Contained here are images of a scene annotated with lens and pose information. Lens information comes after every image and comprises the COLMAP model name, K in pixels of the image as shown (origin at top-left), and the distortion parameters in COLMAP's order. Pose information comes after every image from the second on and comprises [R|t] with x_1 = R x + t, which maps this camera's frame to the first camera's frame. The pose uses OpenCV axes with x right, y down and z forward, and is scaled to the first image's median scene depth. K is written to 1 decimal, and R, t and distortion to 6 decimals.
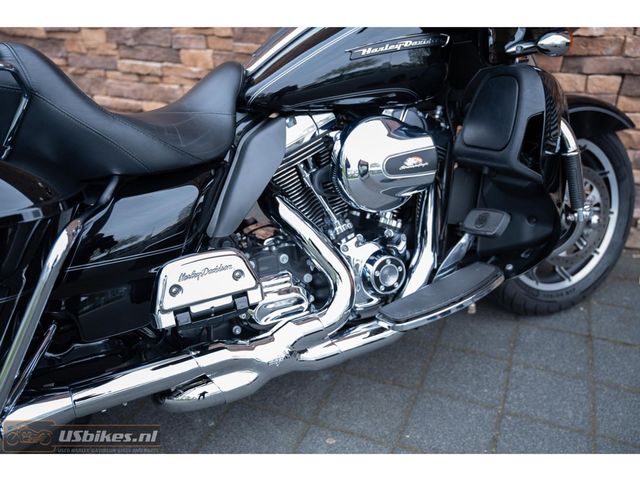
lens RADIAL K [[594.4, 0, 317.3], [0, 594.4, 246.1], [0, 0, 1]] dist [0.029384, 0.000000]
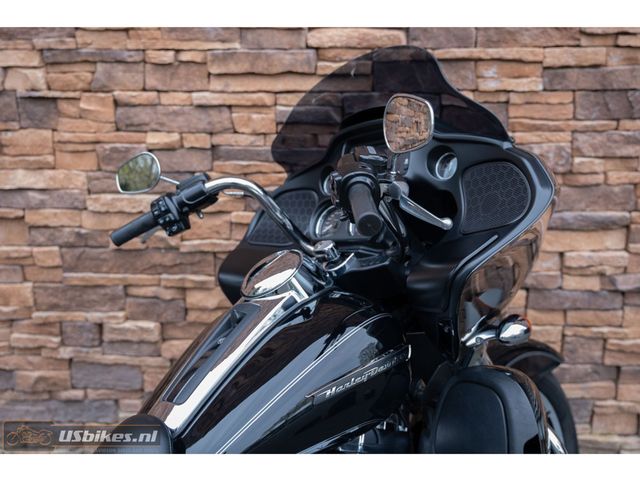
lens RADIAL K [[709.2, 0, 336.0], [0, 709.2, 196.4], [0, 0, 1]] dist [0.011736, 0.000000]
pose [[0.943513, -0.071156, 0.323604, -0.174109], [0.149353, 0.963152, -0.223678, -0.316964], [-0.295764, 0.259374, 0.919374, 0.044411]]
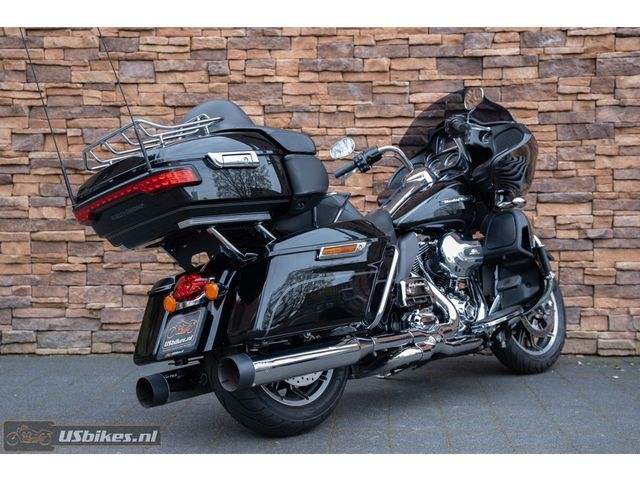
lens RADIAL K [[931.1, 0, 337.6], [0, 931.1, 233.2], [0, 0, 1]] dist [0.142169, 0.000000]
pose [[0.943173, -0.013800, 0.332014, -1.204354], [0.153076, 0.904856, -0.397244, 0.899187], [-0.294943, 0.425493, 0.855549, -1.460133]]
